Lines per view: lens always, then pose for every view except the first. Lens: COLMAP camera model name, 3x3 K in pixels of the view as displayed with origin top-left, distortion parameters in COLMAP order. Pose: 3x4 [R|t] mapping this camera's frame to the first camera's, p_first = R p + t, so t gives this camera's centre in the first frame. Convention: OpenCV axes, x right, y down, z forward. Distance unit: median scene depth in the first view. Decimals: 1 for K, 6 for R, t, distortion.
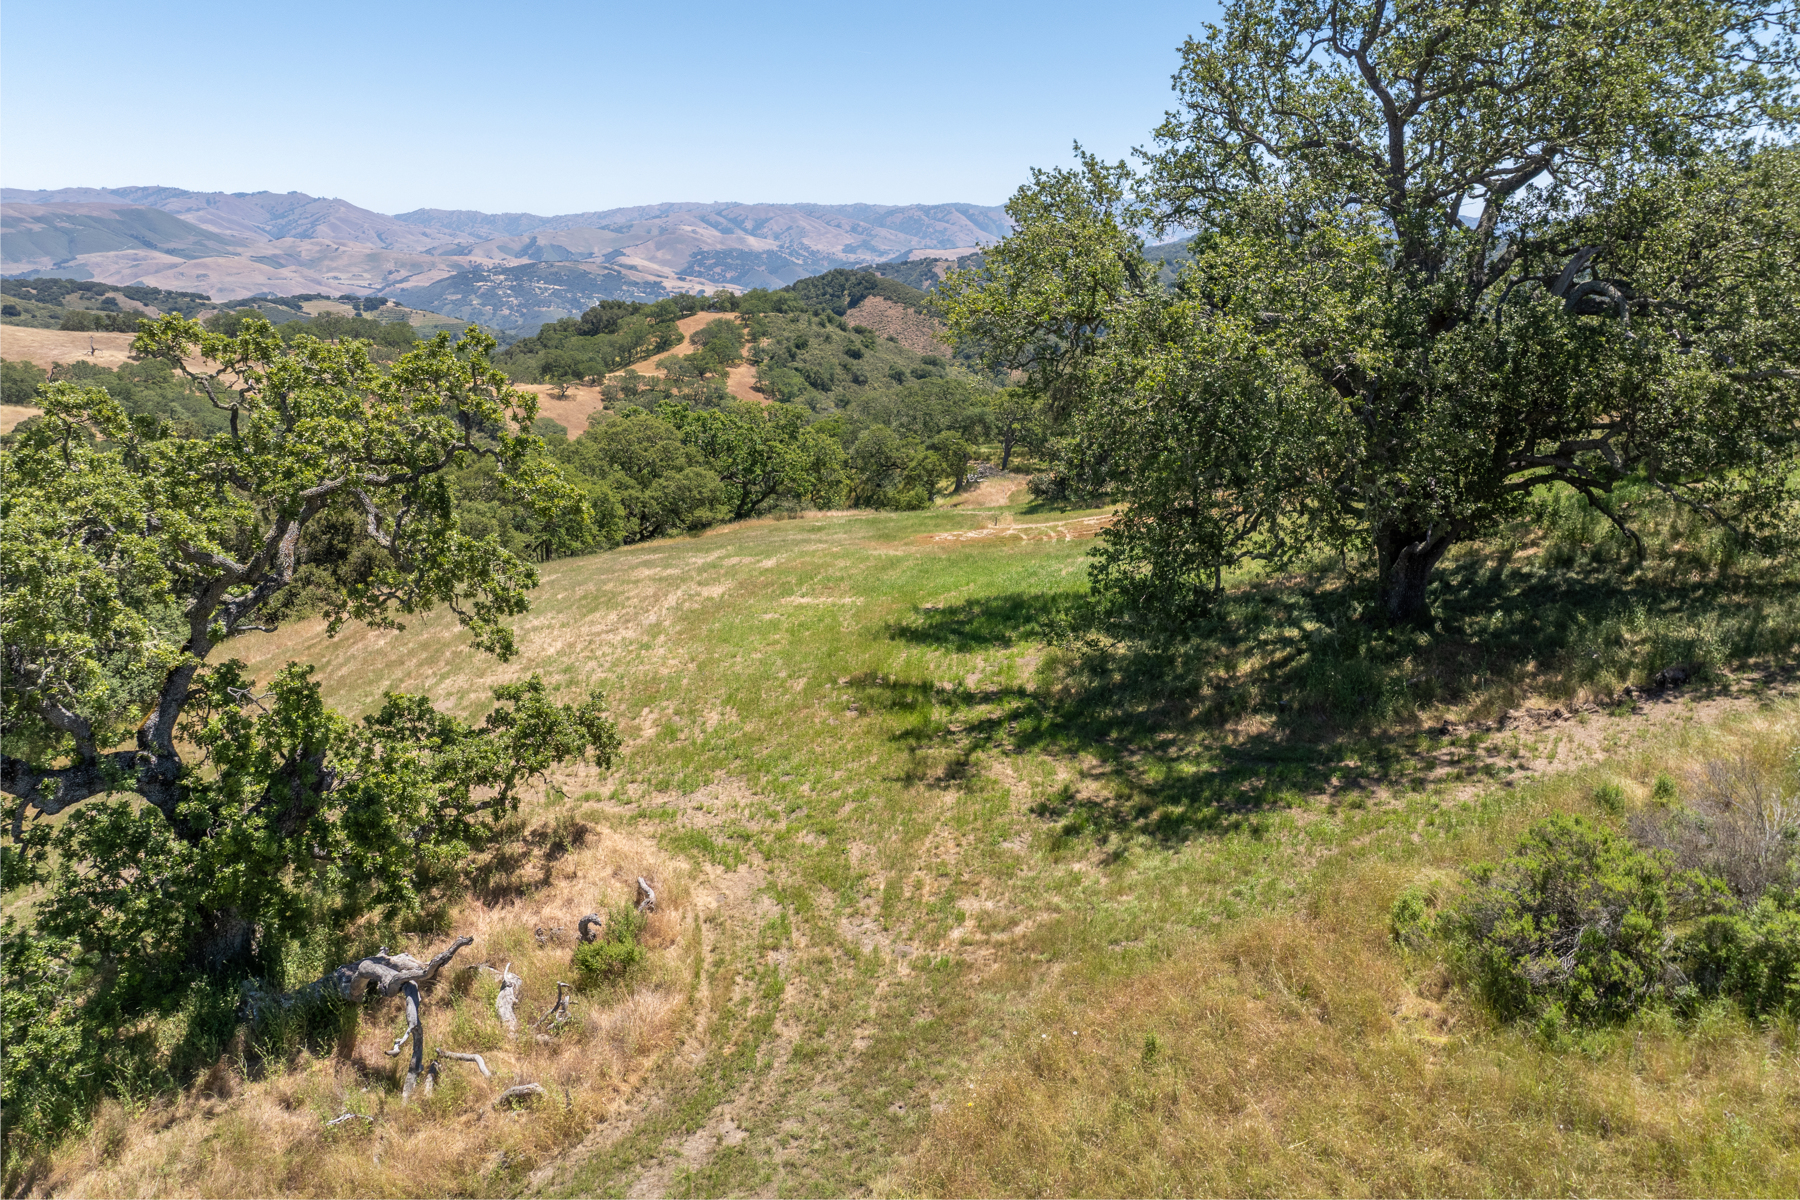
lens RADIAL K [[1272.7, 0, 897.6], [0, 1272.7, 520.2], [0, 0, 1]] dist [-0.012007, -0.052065]
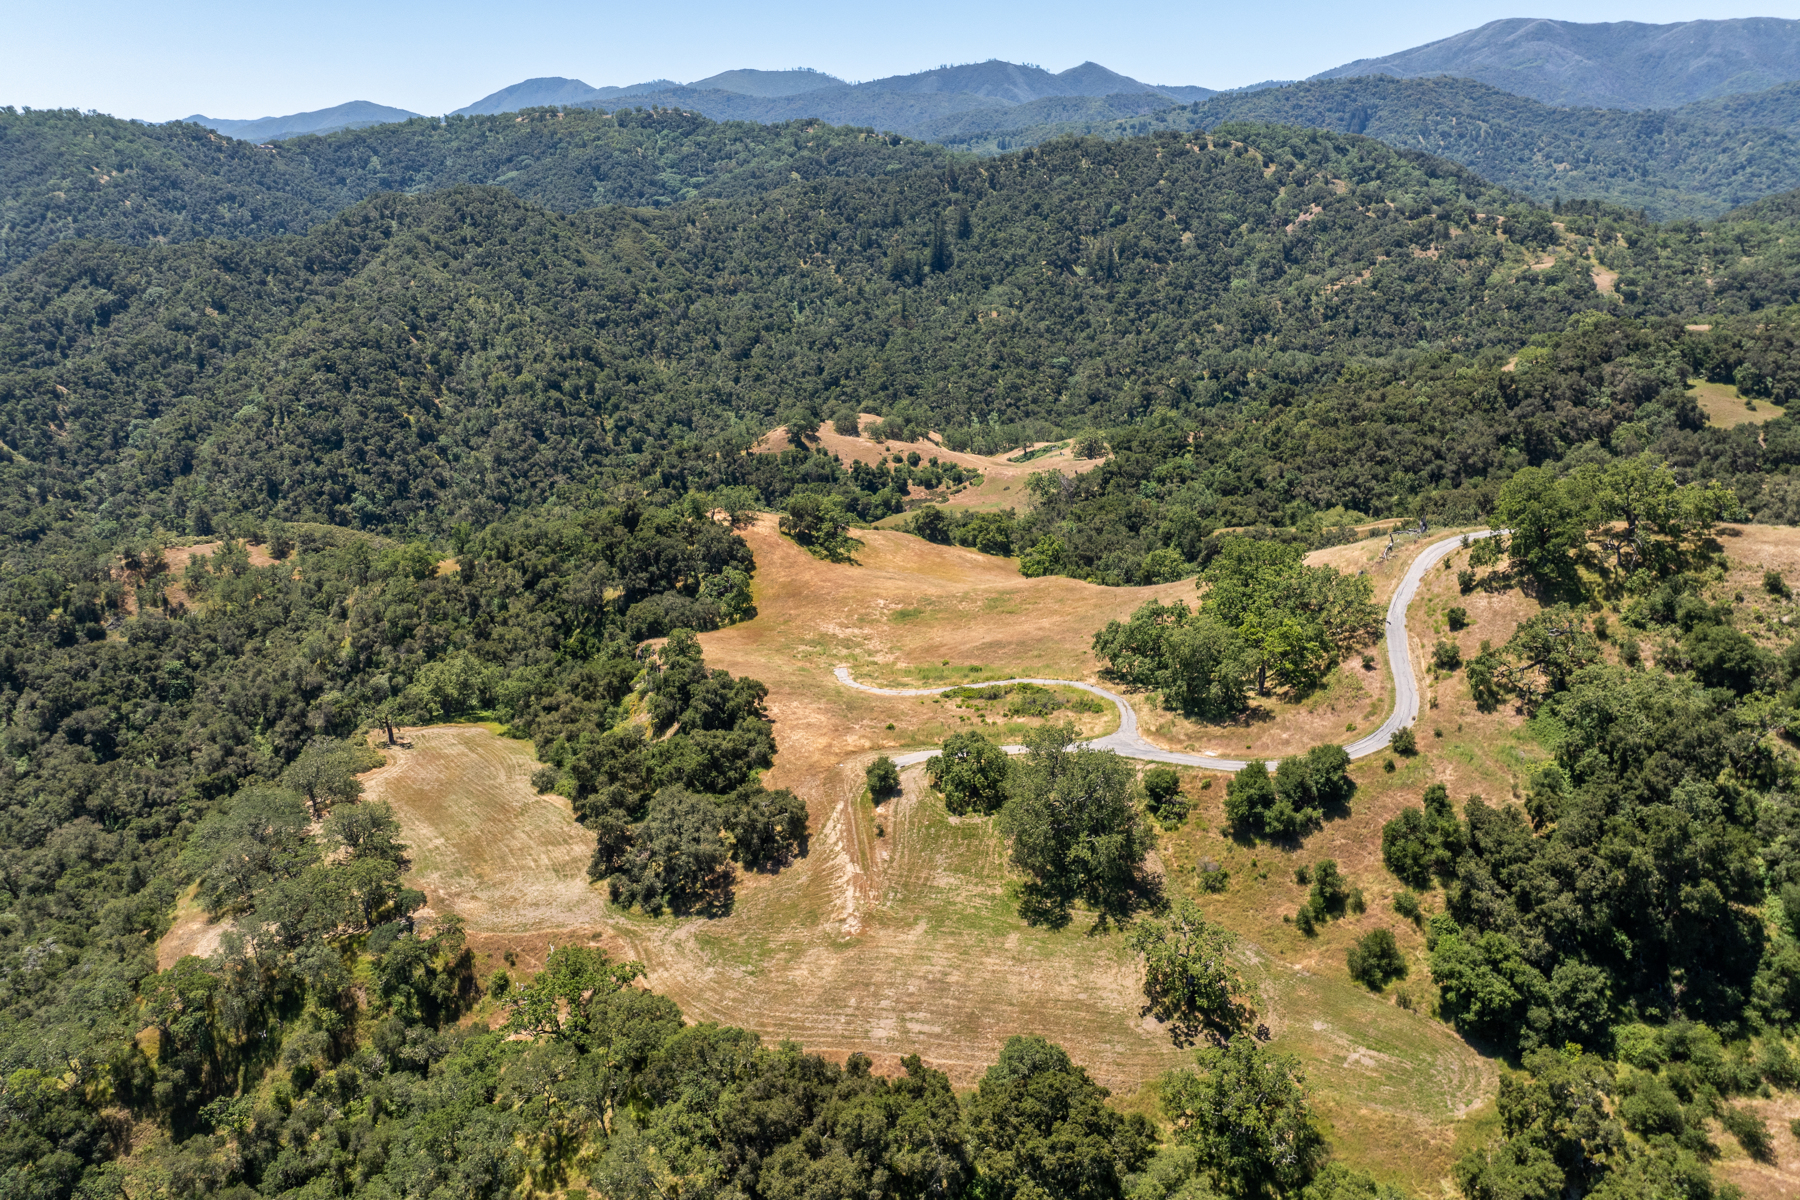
lens RADIAL K [[1269.4, 0, 929.4], [0, 1269.4, 609.4], [0, 0, 1]] dist [-0.090292, 0.050424]
pose [[0.088396, -0.332246, 0.939041, -0.150479], [0.215946, 0.926703, 0.307552, -0.094664], [-0.972396, 0.175596, 0.153664, 0.022242]]
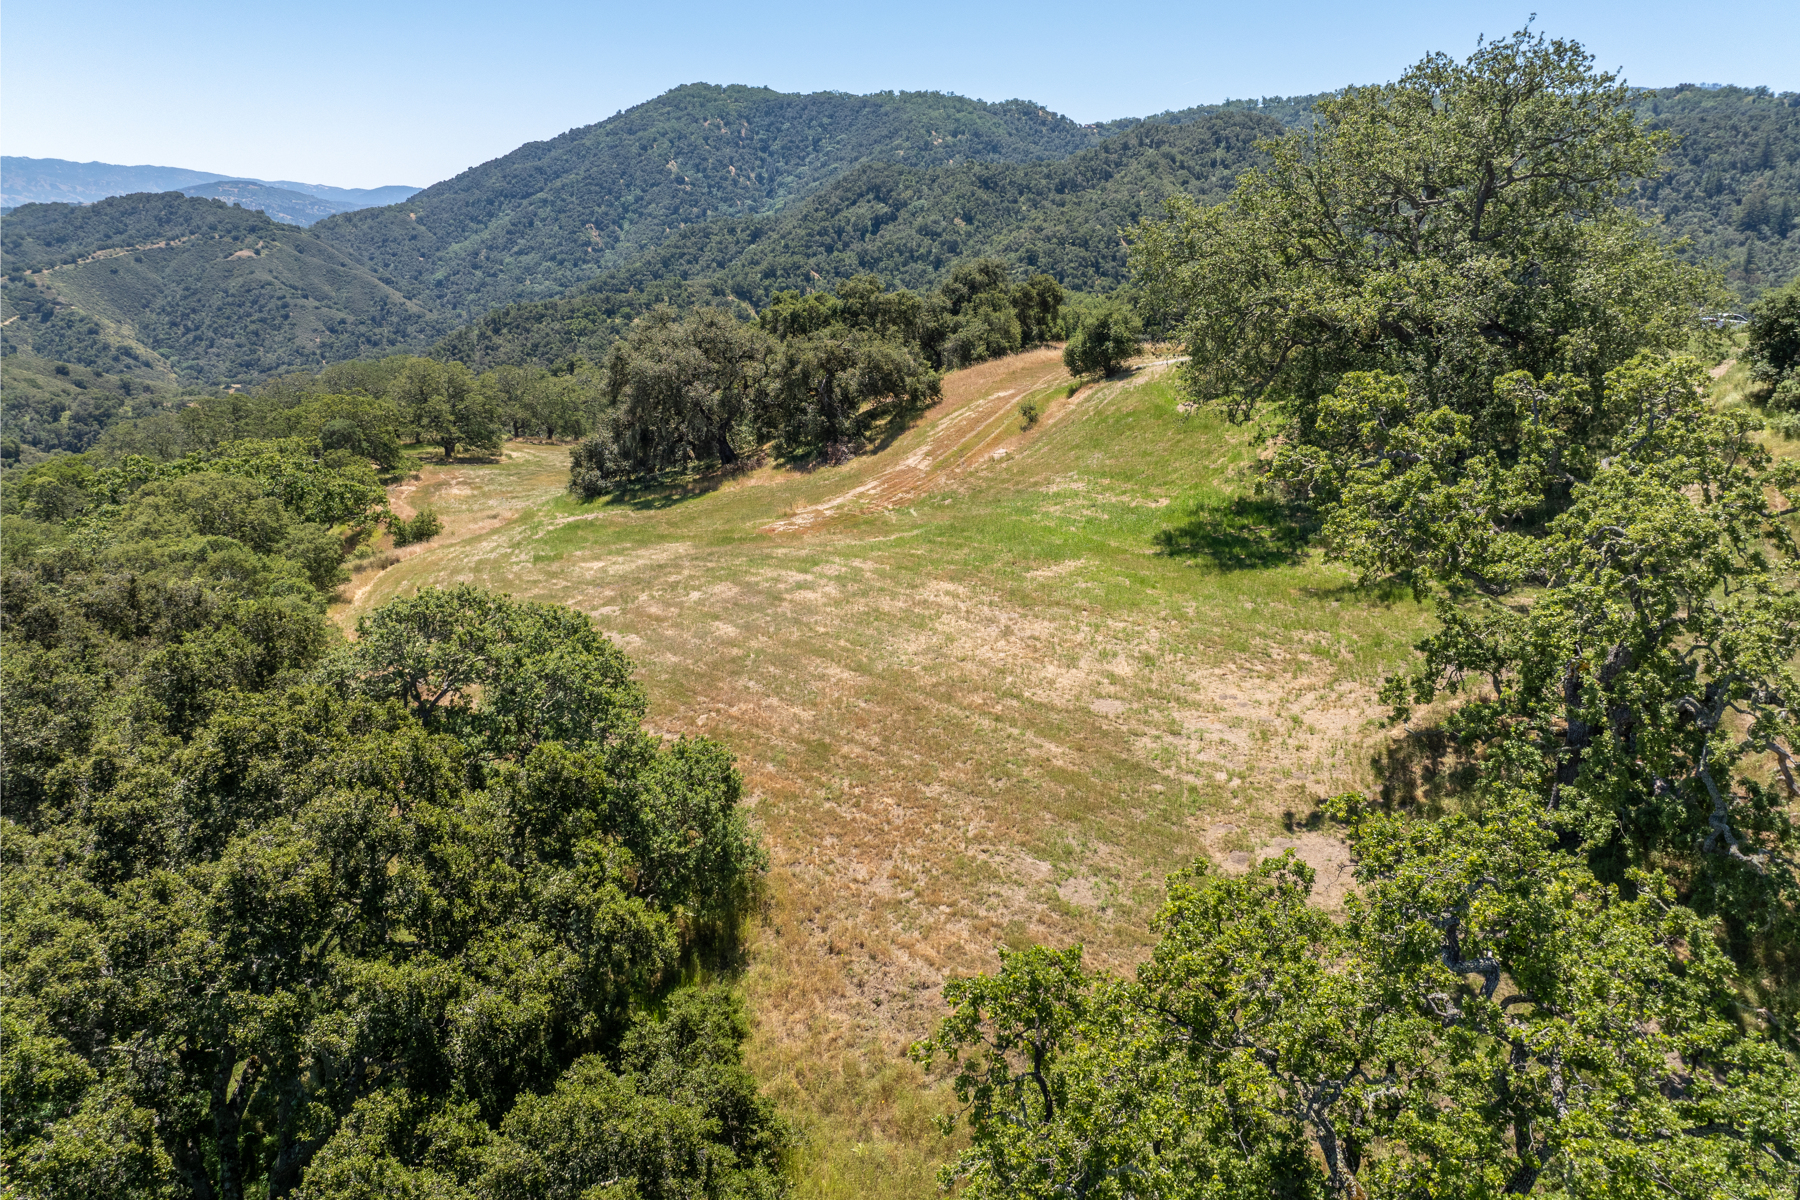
lens RADIAL K [[1273.6, 0, 897.9], [0, 1273.6, 561.7], [0, 0, 1]] dist [-0.037381, 0.003028]
pose [[0.668769, -0.201992, 0.715505, -0.045802], [0.161783, 0.978862, 0.125123, -0.005417], [-0.725654, 0.032078, 0.687311, 0.013735]]
